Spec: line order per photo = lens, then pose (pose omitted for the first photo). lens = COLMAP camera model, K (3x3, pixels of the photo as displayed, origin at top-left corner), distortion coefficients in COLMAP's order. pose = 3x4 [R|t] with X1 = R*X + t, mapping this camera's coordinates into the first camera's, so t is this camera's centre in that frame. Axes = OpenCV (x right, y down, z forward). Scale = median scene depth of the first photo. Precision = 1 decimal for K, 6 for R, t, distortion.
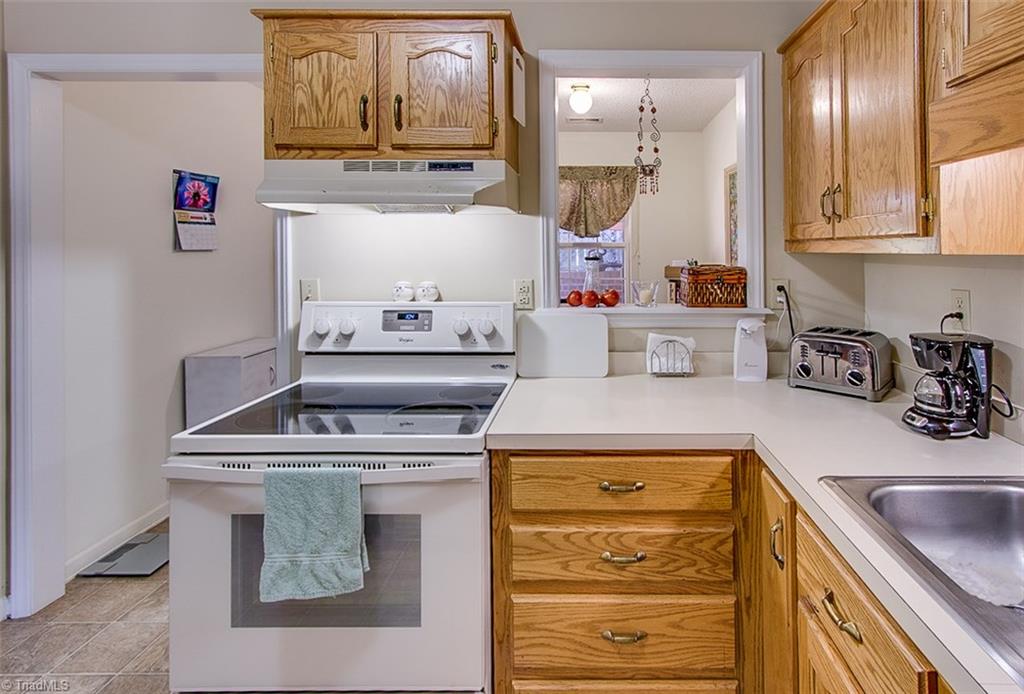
lens RADIAL K [[482.6, 0, 576.6], [0, 482.6, 251.0], [0, 0, 1]] dist [0.001541, -0.000506]
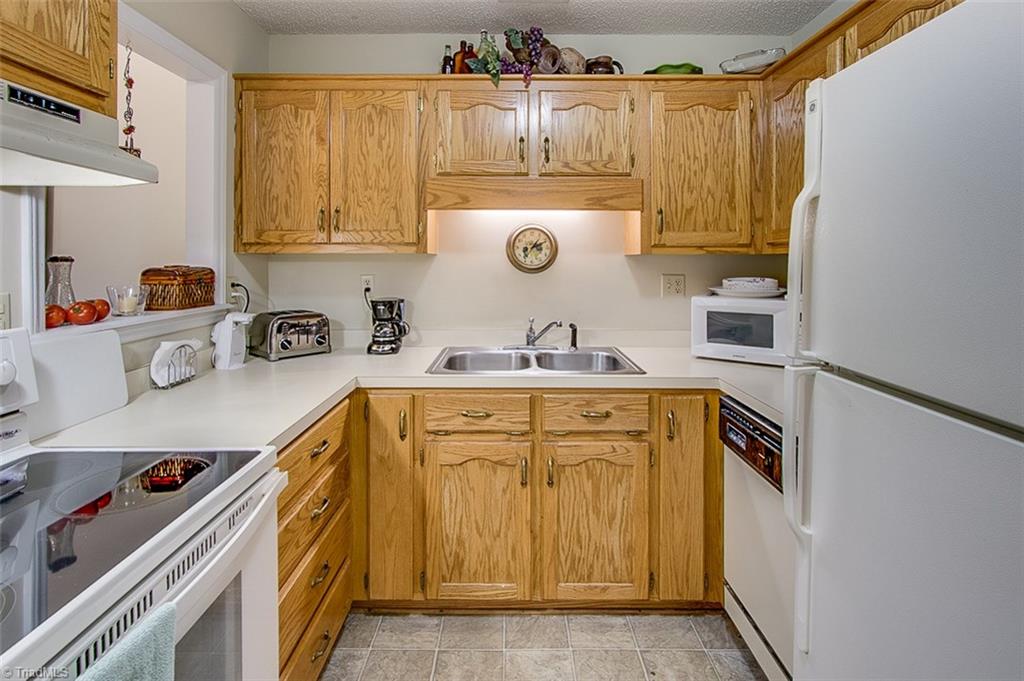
lens RADIAL K [[482.6, 0, 500.4], [0, 482.6, 258.4], [0, 0, 1]] dist [0.001541, -0.000506]
pose [[0.031417, -0.000454, 0.999506, -0.767297], [0.003437, 0.999994, 0.000346, 0.018158], [-0.999500, 0.003424, 0.031419, 0.370968]]
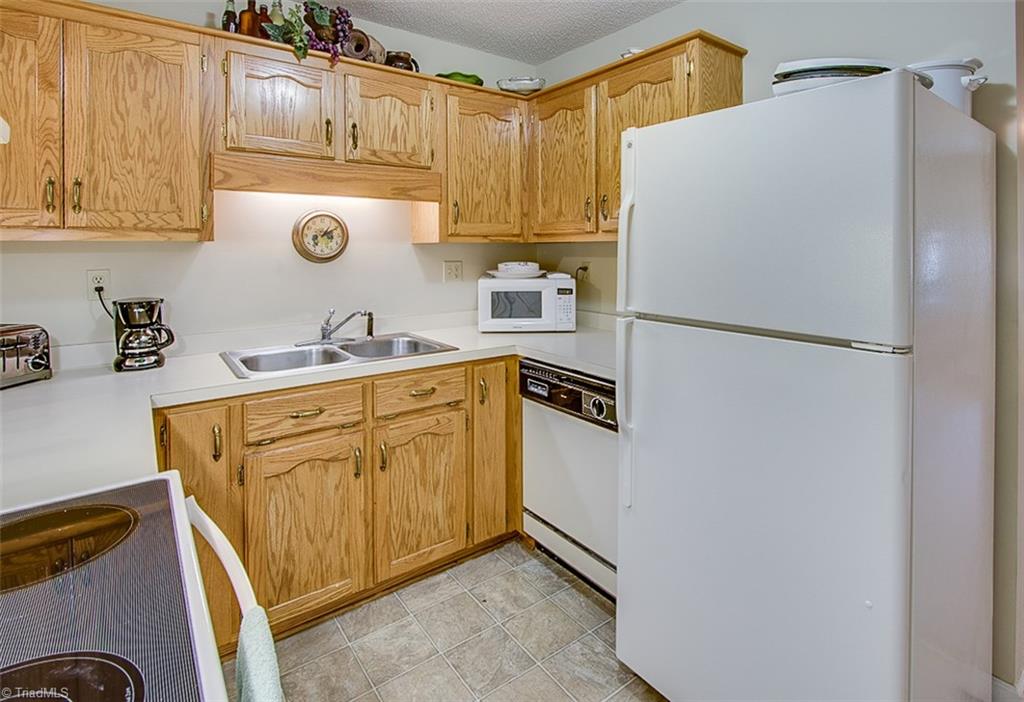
lens RADIAL K [[526.3, 0, 500.9], [0, 526.3, 246.9], [0, 0, 1]] dist [-0.010016, 0.002592]
pose [[-0.564708, 0.003099, 0.825285, -0.821211], [0.007240, 0.999973, 0.001199, 0.020366], [-0.825259, 0.006652, -0.564715, 0.722674]]
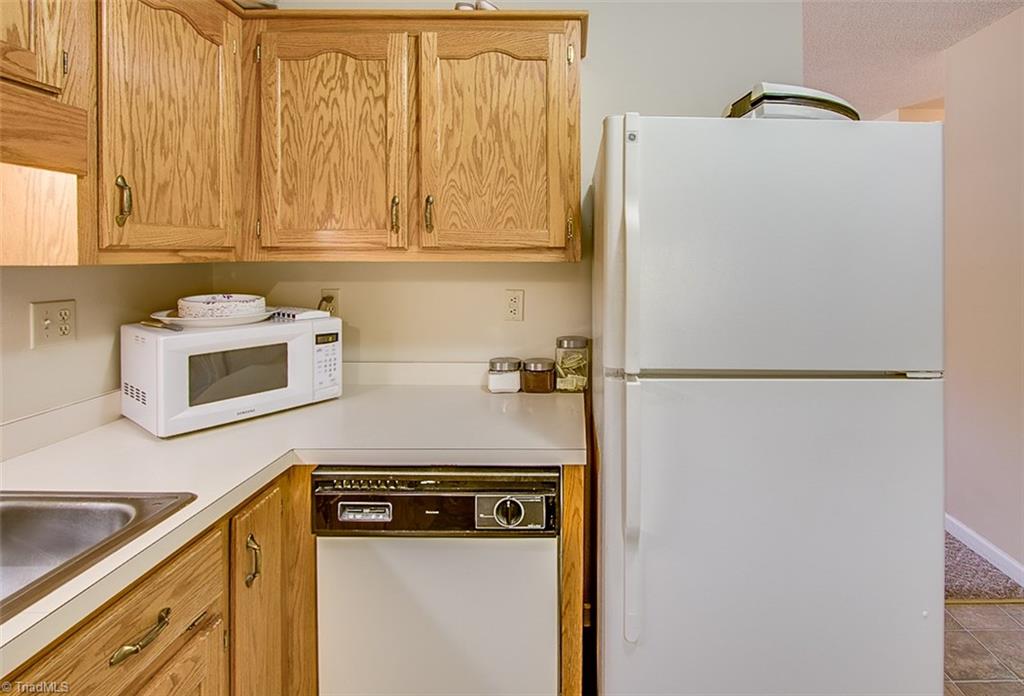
lens RADIAL K [[526.3, 0, 566.8], [0, 526.3, 256.2], [0, 0, 1]] dist [-0.010016, 0.002592]
pose [[-0.999973, -0.004071, 0.006081, -0.143553], [-0.003996, 0.999916, 0.012313, -0.012348], [-0.006131, 0.012289, -0.999906, 0.680096]]
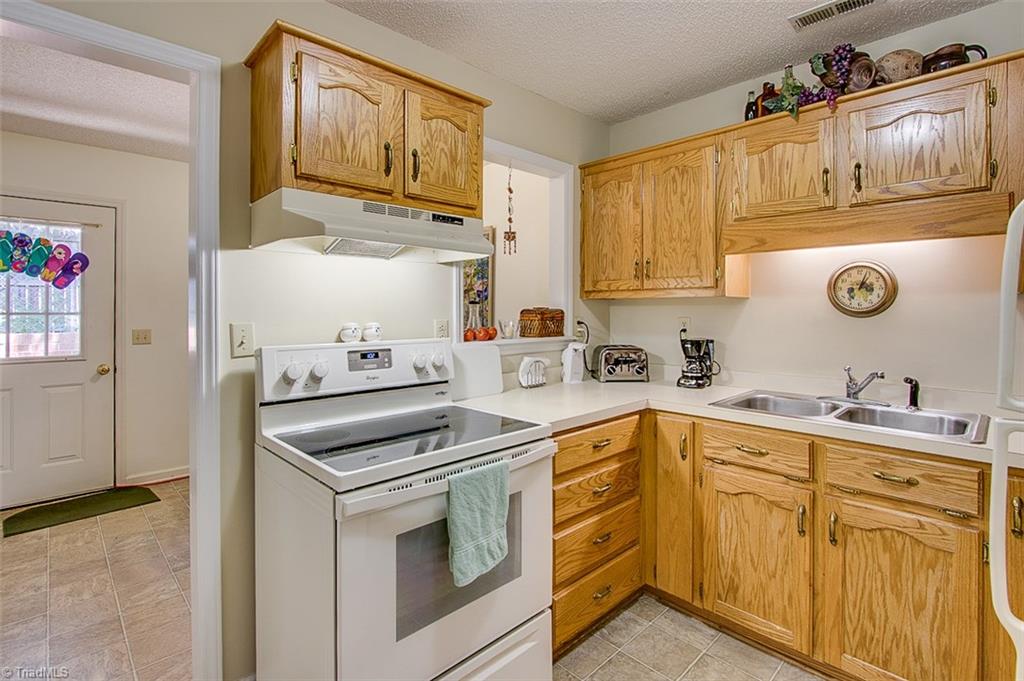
lens RADIAL K [[482.6, 0, 514.7], [0, 482.6, 307.7], [0, 0, 1]] dist [0.001541, -0.000506]
pose [[0.729558, 0.000694, 0.683919, -0.846434], [0.003356, 0.999984, -0.004594, 0.039776], [-0.683911, 0.005647, 0.729544, 0.034615]]
